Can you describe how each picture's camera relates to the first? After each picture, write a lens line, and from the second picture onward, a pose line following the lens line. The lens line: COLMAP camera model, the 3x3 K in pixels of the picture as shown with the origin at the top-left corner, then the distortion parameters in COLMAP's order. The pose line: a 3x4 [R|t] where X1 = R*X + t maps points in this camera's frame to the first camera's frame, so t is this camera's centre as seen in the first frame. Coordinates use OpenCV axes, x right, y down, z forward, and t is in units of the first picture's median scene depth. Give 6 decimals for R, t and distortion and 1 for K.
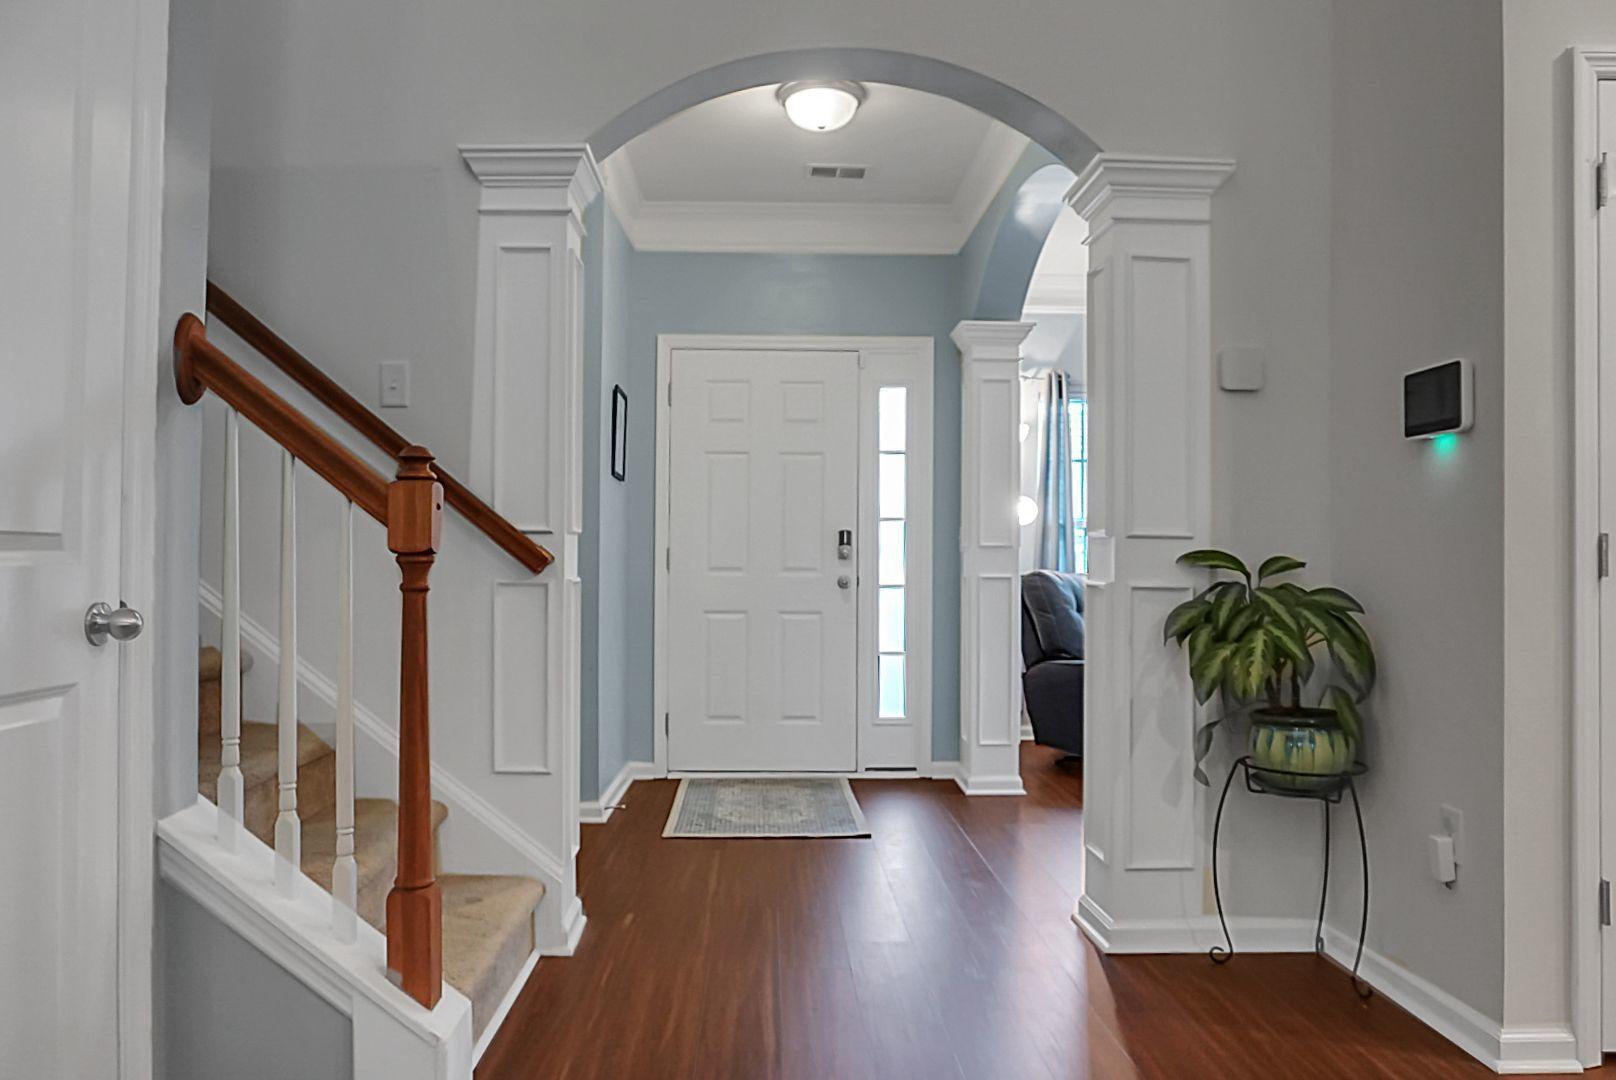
lens RADIAL K [[1127.7, 0, 816.2], [0, 1127.7, 545.5], [0, 0, 1]] dist [-0.022448, 0.005767]
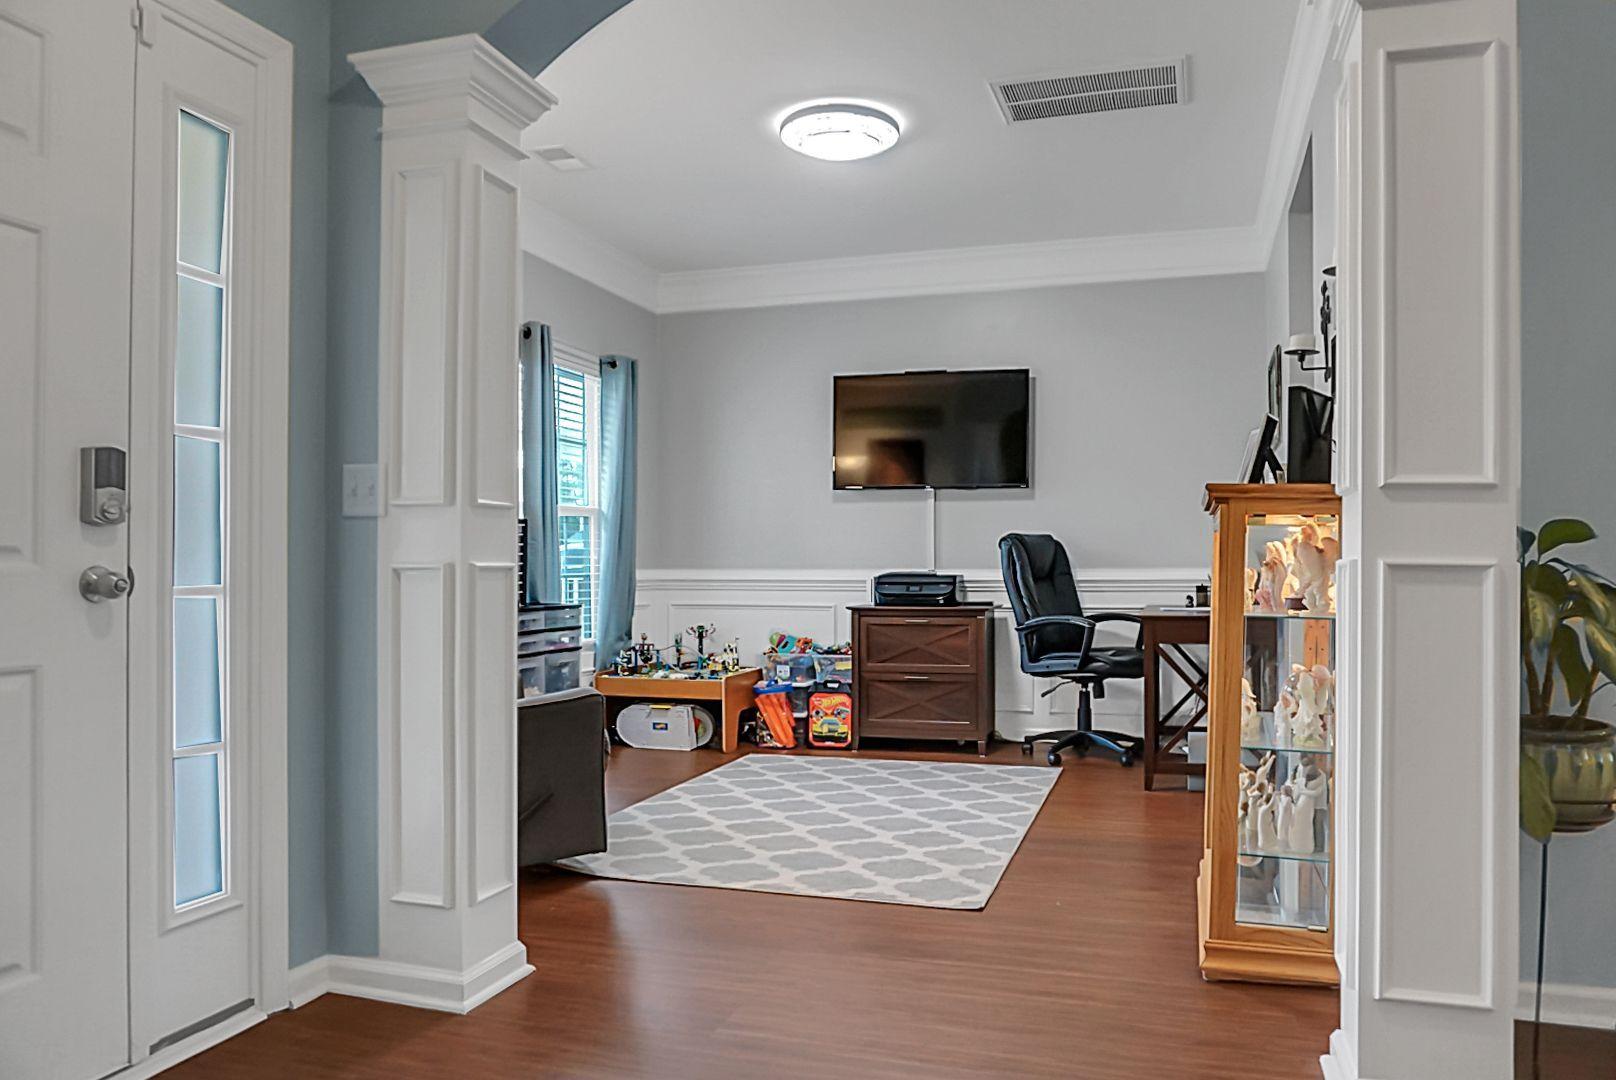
lens RADIAL K [[1127.7, 0, 816.2], [0, 1127.7, 545.5], [0, 0, 1]] dist [-0.022448, 0.005767]
pose [[0.339846, 0.008632, 0.940441, -0.249926], [-0.005482, 0.999959, -0.007197, 0.021231], [-0.940465, -0.002710, 0.339880, 0.644628]]
